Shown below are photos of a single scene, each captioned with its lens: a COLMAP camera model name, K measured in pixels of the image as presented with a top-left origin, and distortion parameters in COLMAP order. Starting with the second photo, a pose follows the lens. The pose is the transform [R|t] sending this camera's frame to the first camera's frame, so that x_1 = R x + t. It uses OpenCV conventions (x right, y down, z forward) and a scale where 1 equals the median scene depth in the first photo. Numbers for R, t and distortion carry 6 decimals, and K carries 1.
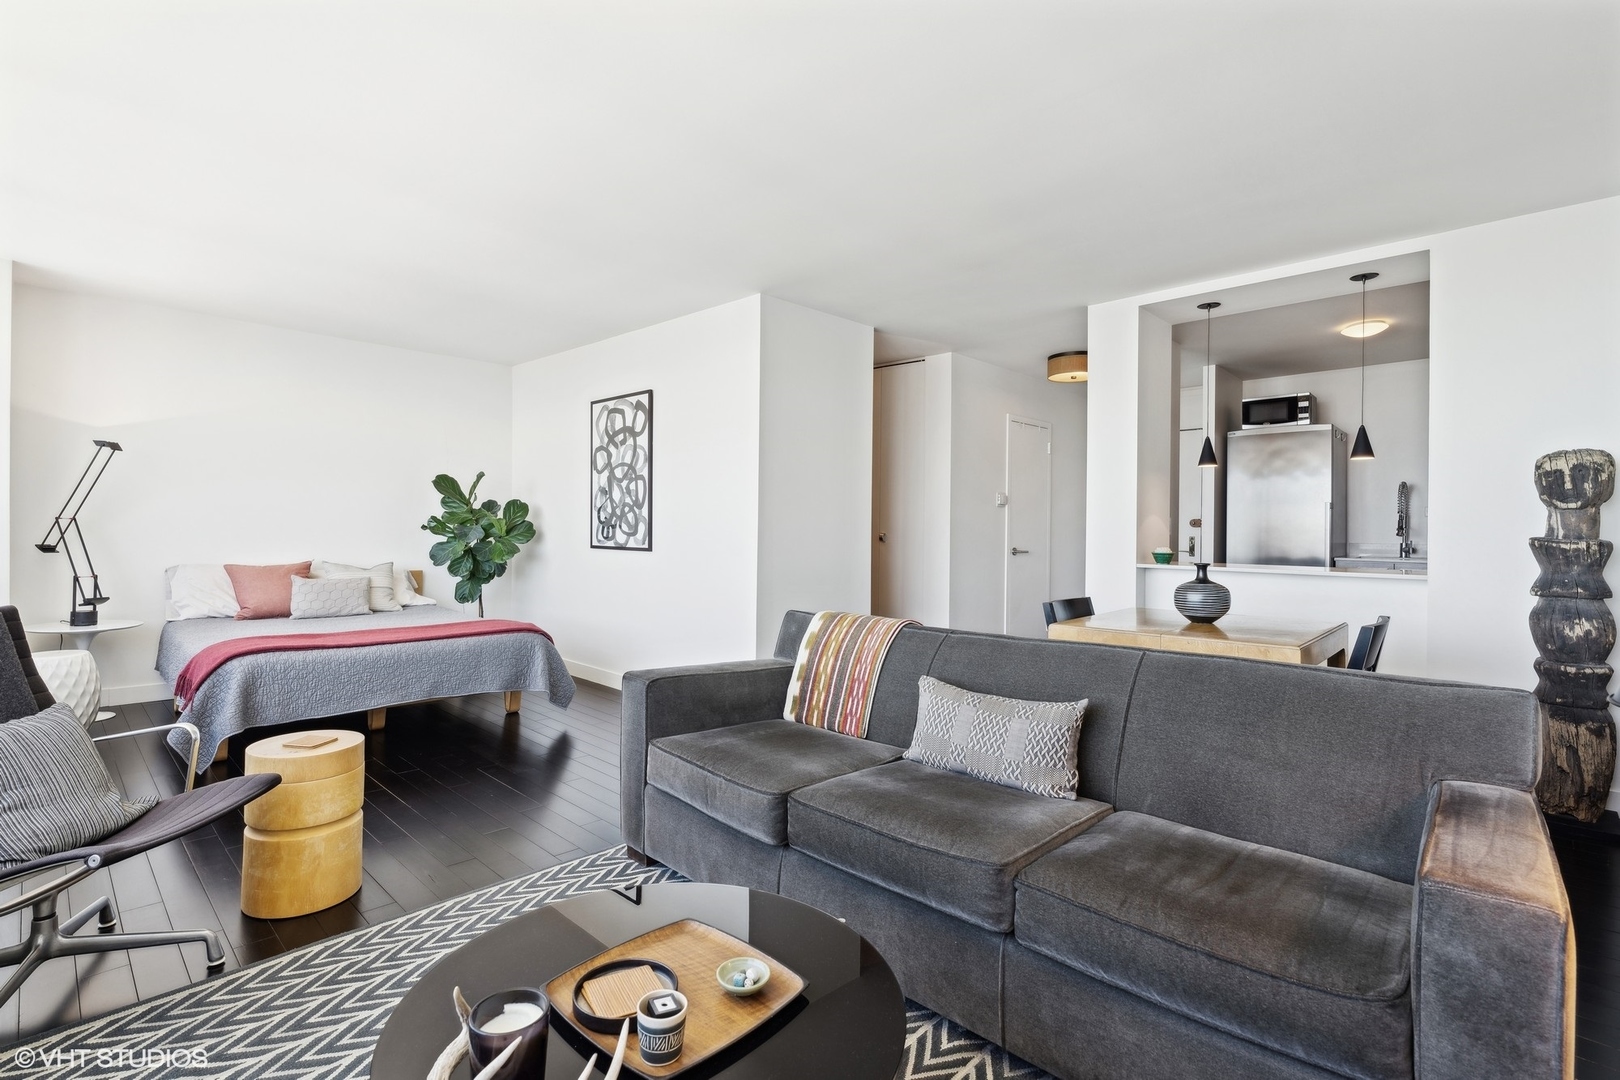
lens RADIAL K [[745.1, 0, 805.4], [0, 745.1, 535.6], [0, 0, 1]] dist [-0.003310, 0.000554]
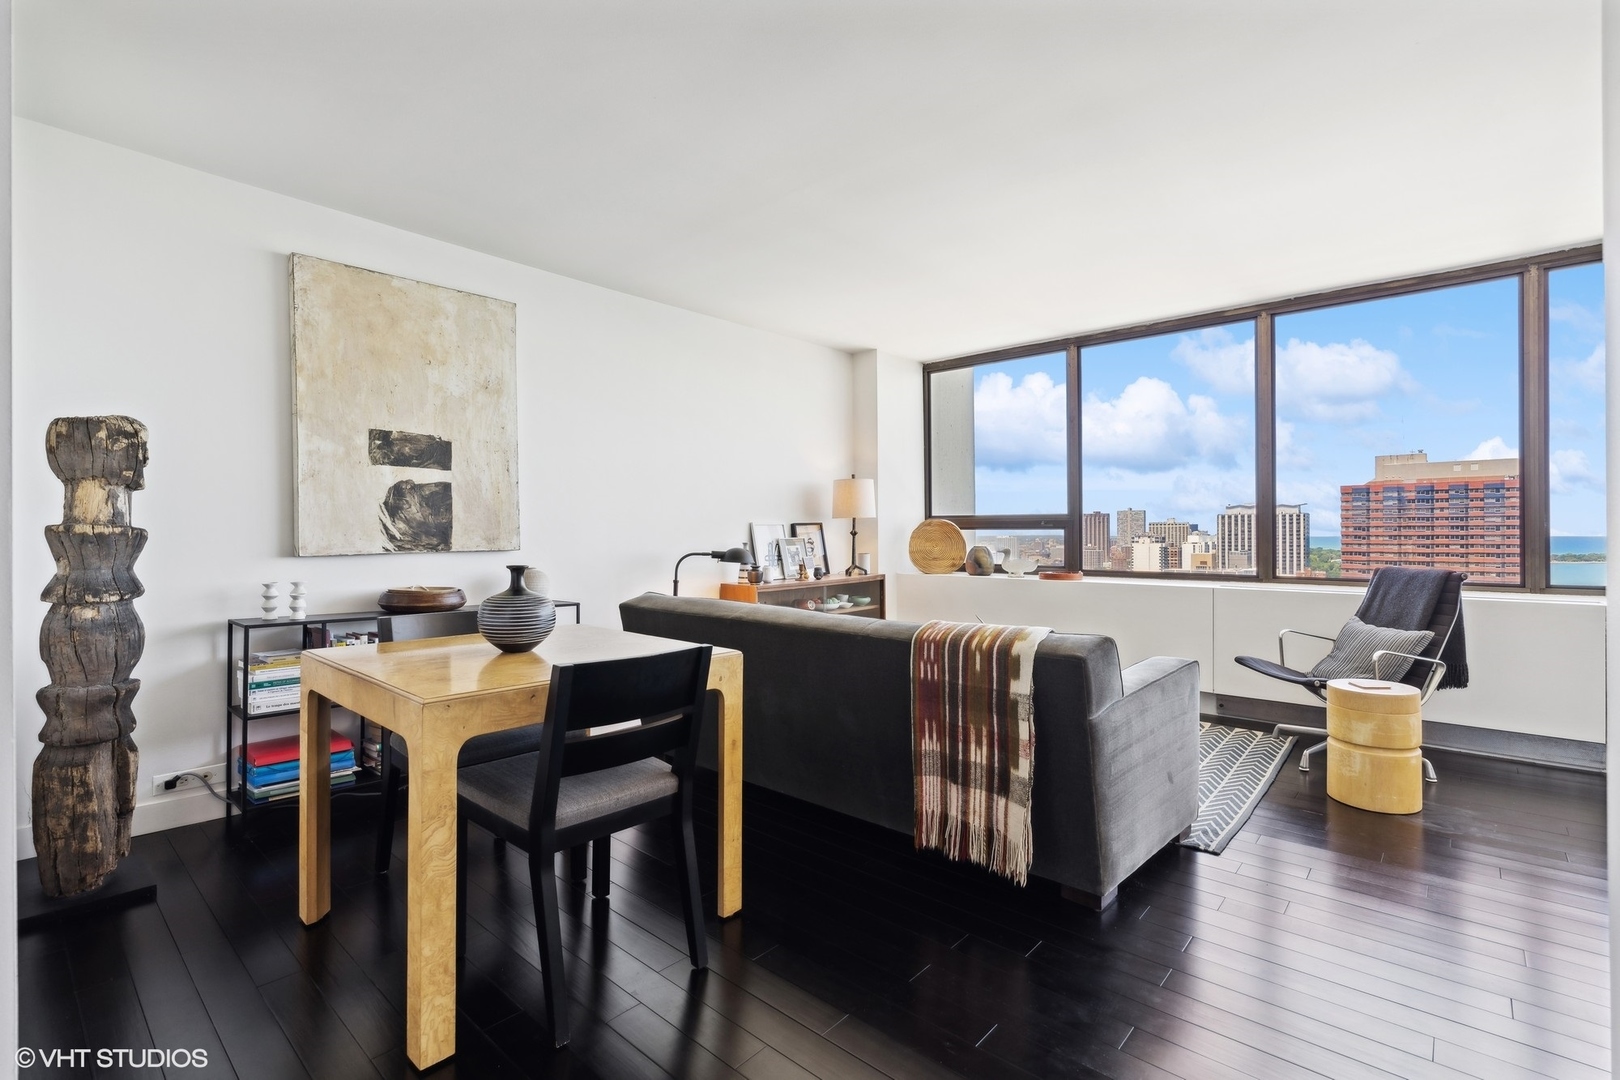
lens RADIAL K [[739.6, 0, 805.1], [0, 739.6, 529.7], [0, 0, 1]] dist [-0.001848, 0.000067]
pose [[-0.999441, -0.006628, -0.032755, 0.208860], [-0.006898, 0.999943, 0.008145, -0.001991], [0.032699, 0.008366, -0.999430, 1.225724]]
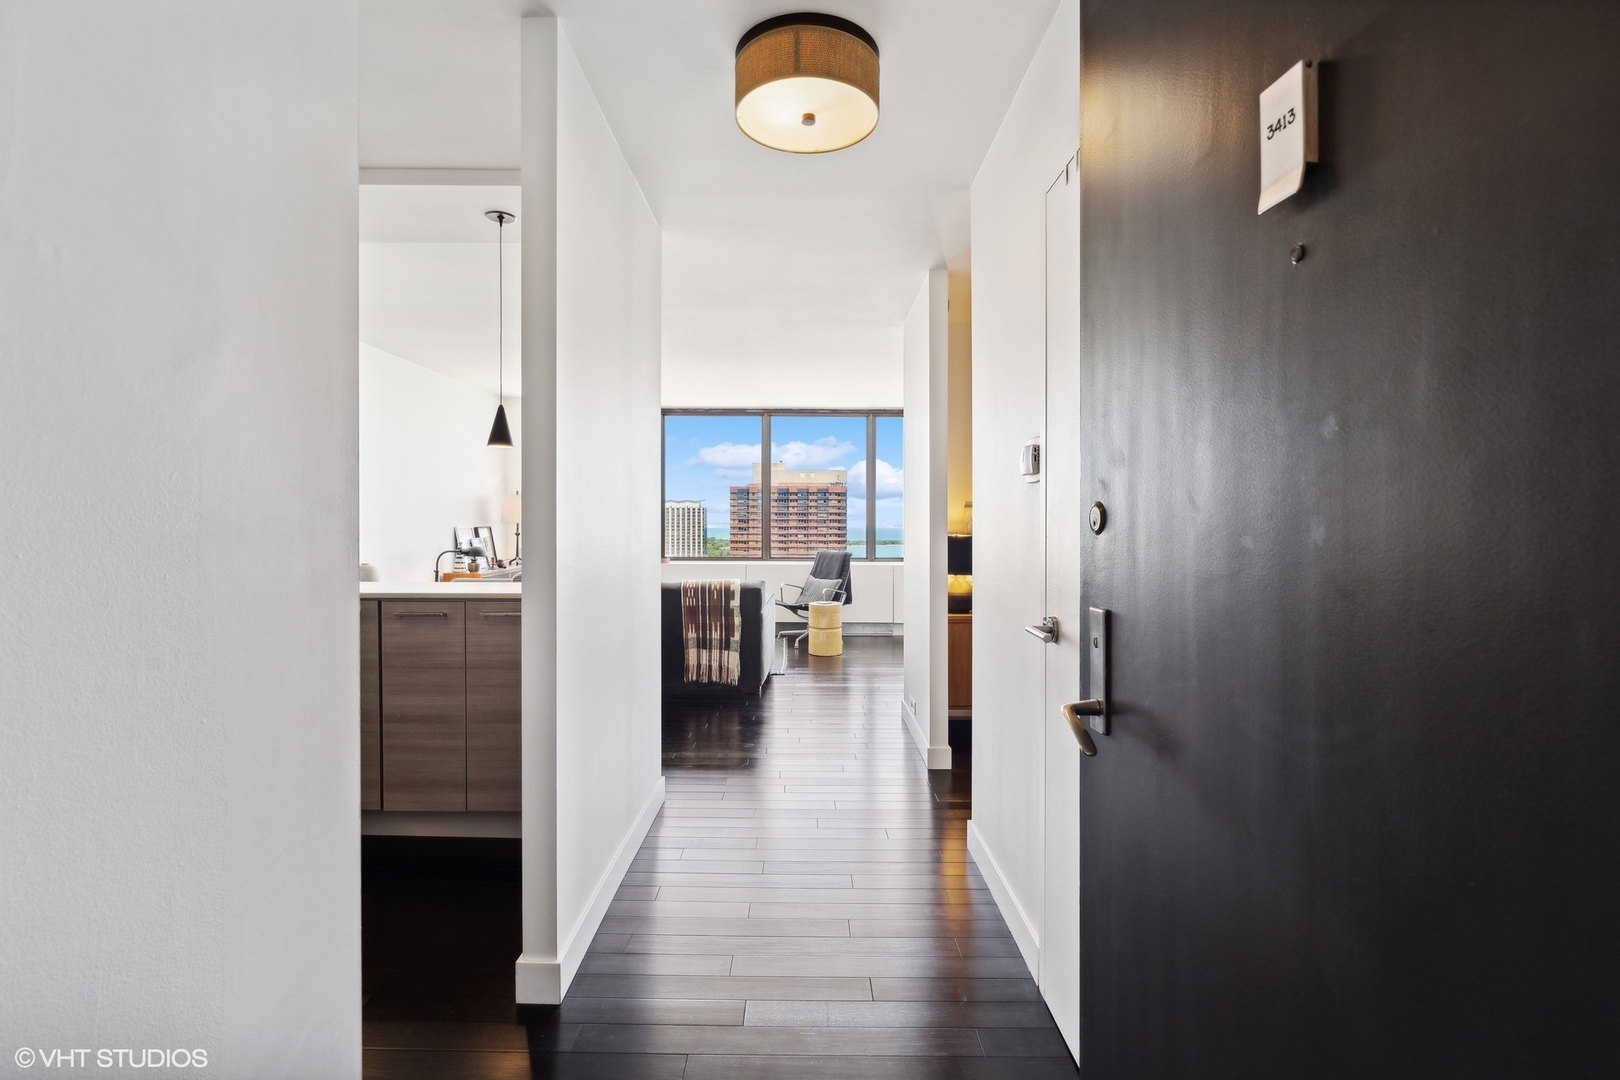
lens RADIAL K [[760.9, 0, 801.8], [0, 760.9, 534.9], [0, 0, 1]] dist [-0.001785, 0.000053]
pose [[-0.726012, -0.000574, -0.687682, 0.819410], [-0.017446, 0.999693, 0.017584, -0.027044], [0.687461, 0.024764, -0.725799, 1.702254]]
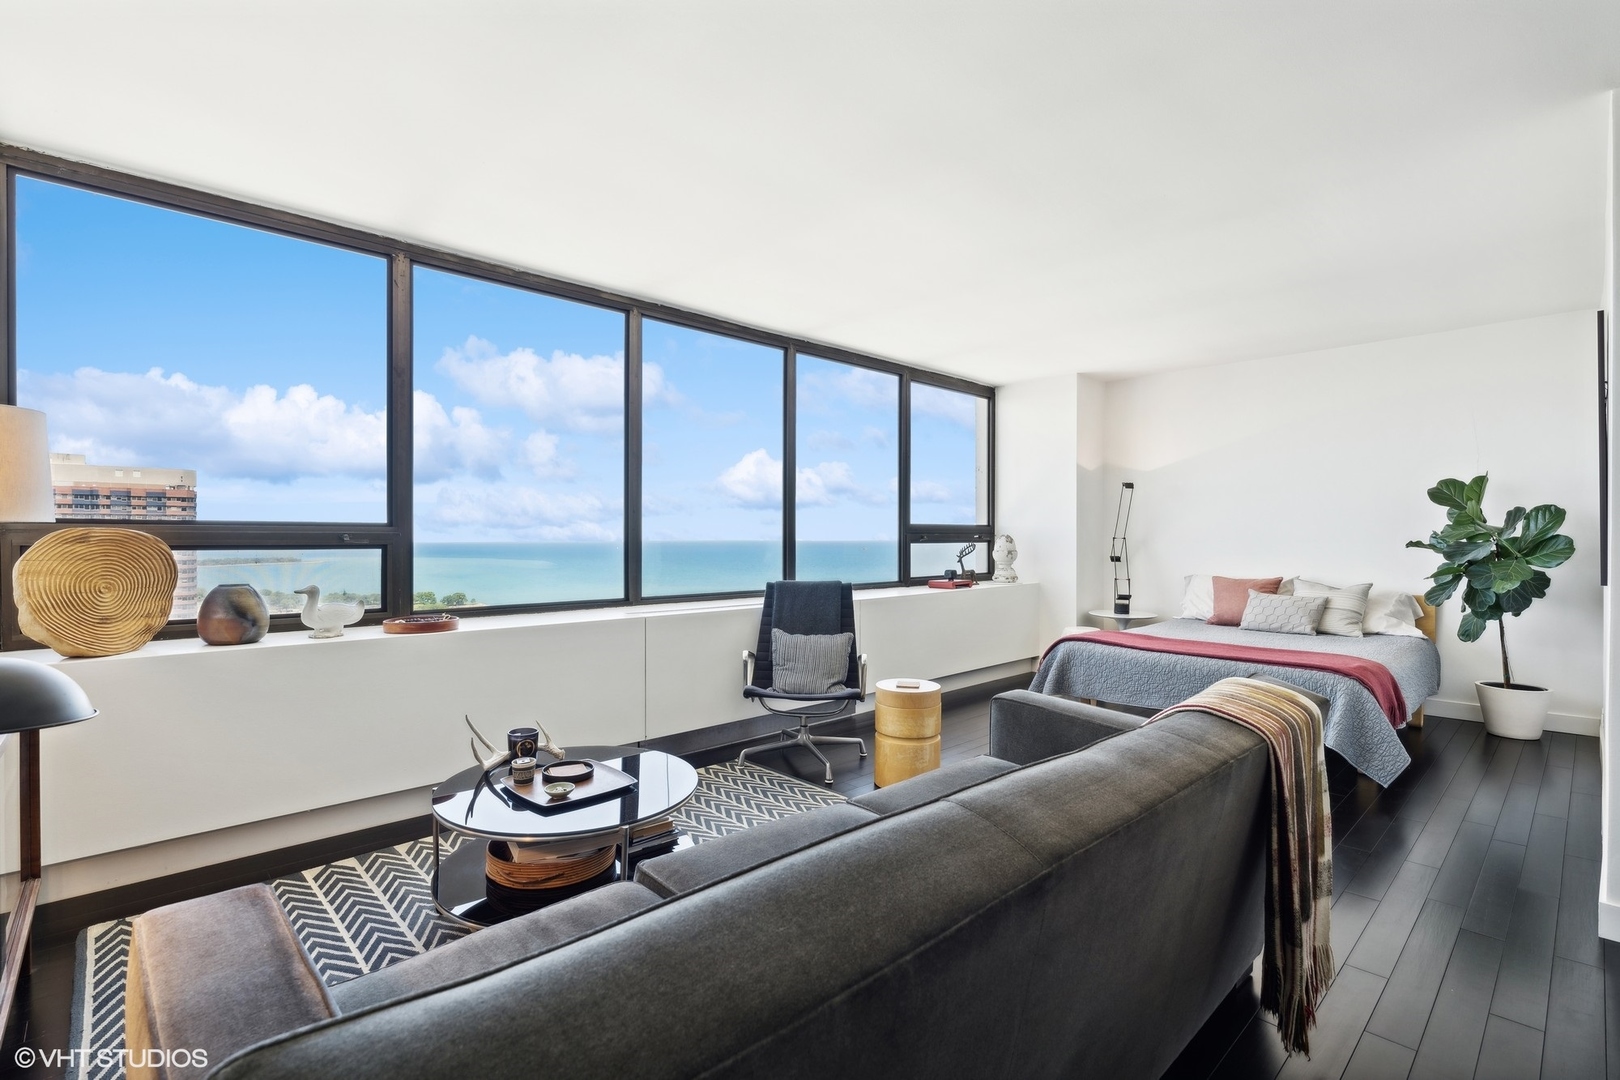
lens RADIAL K [[745.1, 0, 805.4], [0, 745.1, 535.6], [0, 0, 1]] dist [-0.003310, 0.000554]
pose [[-0.053461, -0.011360, -0.998505, 0.475241], [-0.011309, 0.999878, -0.010770, -0.005586], [0.998506, 0.010716, -0.053583, 0.468621]]
